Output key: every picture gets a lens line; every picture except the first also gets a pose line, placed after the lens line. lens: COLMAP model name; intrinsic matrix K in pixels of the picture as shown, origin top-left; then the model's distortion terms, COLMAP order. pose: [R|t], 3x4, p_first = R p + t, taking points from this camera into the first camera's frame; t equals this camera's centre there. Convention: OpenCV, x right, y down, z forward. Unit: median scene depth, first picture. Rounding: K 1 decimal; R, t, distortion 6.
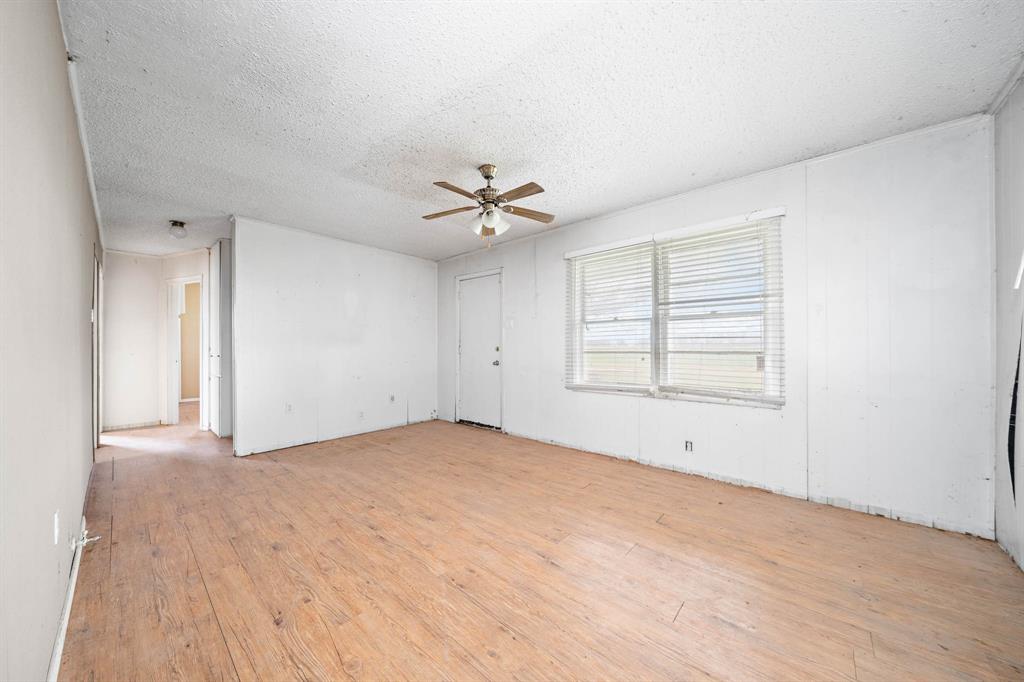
lens RADIAL K [[347.2, 0, 505.6], [0, 347.2, 345.0], [0, 0, 1]] dist [-0.007379, 0.000017]
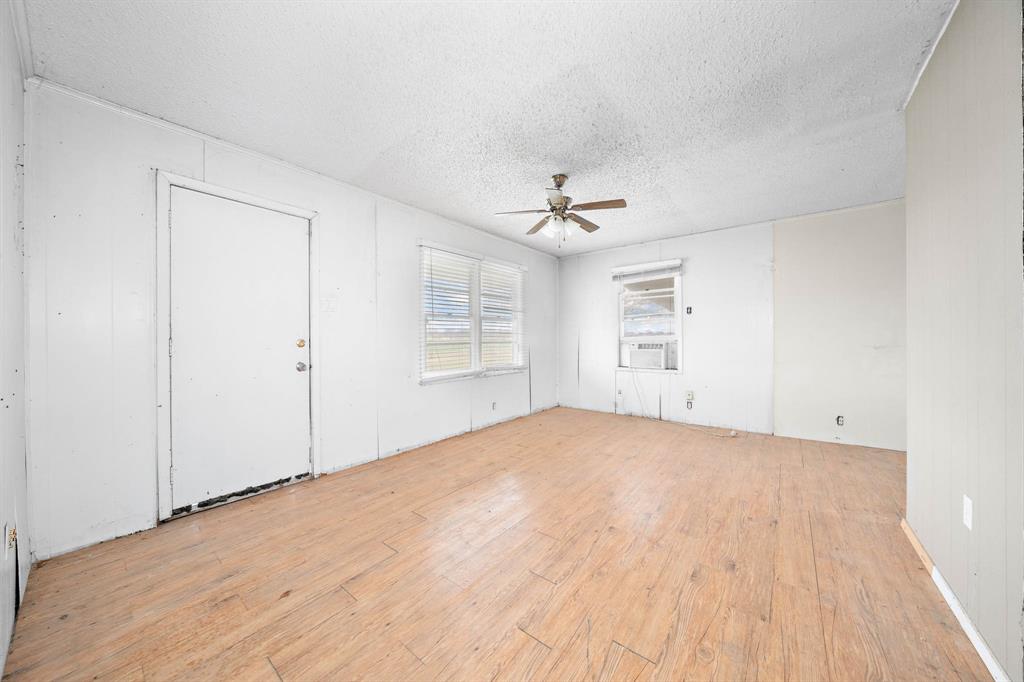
lens RADIAL K [[347.2, 0, 507.7], [0, 347.2, 340.2], [0, 0, 1]] dist [-0.007379, 0.000017]
pose [[-0.051825, -0.000059, 0.998656, -1.061971], [0.002826, 0.999996, 0.000206, 0.012435], [-0.998652, 0.002833, -0.051824, 1.135214]]
